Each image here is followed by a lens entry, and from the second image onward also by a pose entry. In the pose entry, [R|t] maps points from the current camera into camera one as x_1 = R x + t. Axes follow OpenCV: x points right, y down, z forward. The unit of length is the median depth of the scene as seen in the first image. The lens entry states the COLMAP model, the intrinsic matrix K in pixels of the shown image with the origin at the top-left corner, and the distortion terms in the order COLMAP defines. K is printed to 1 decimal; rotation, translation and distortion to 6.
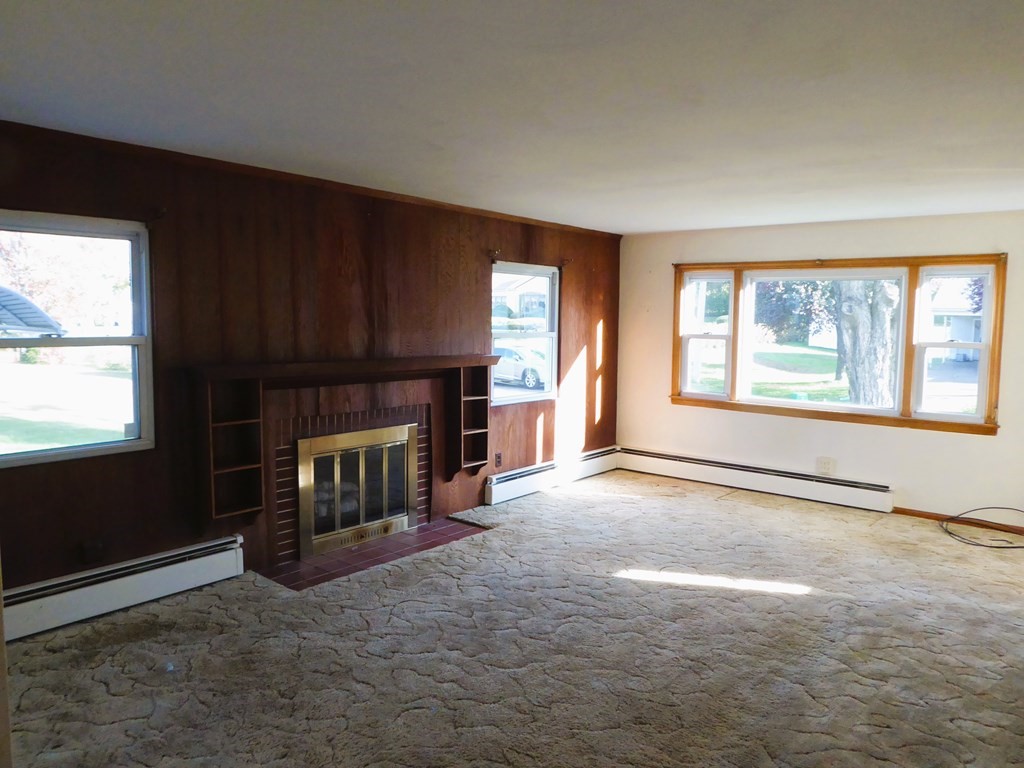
lens RADIAL K [[724.1, 0, 524.6], [0, 724.1, 377.2], [0, 0, 1]] dist [-0.028183, 0.000691]
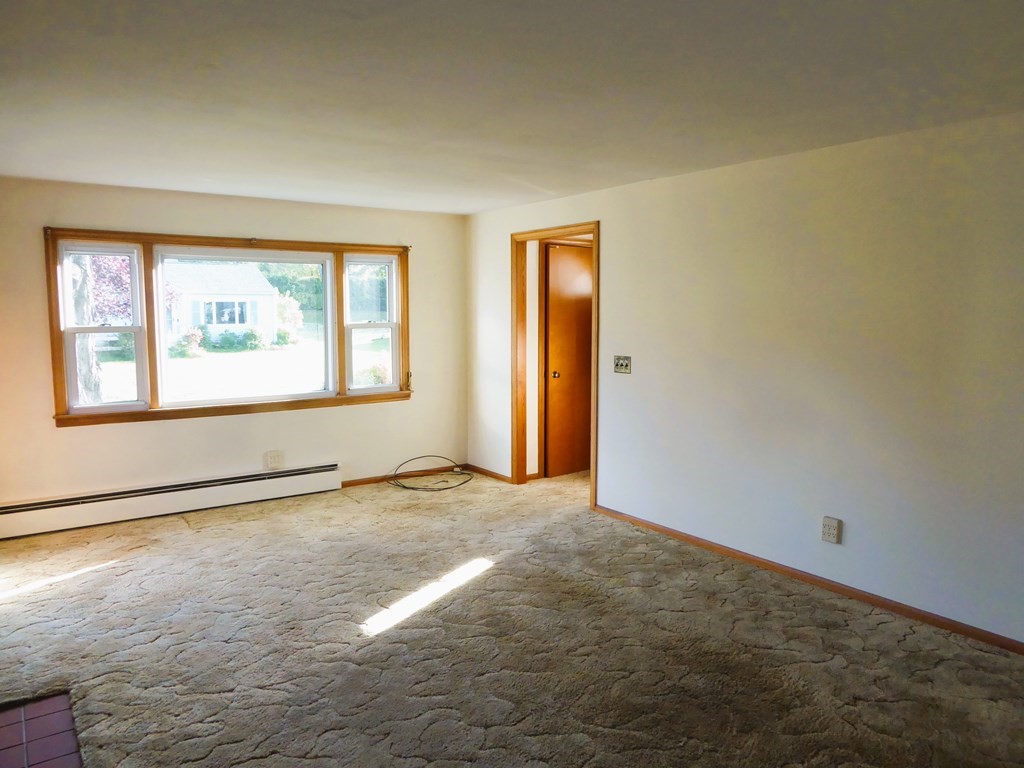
lens RADIAL K [[724.1, 0, 524.6], [0, 724.1, 377.2], [0, 0, 1]] dist [-0.028183, 0.000691]
pose [[0.259892, -0.111724, 0.959153, -0.447525], [0.080654, 0.992325, 0.093734, -0.052993], [-0.962264, 0.052999, 0.266908, 0.490263]]
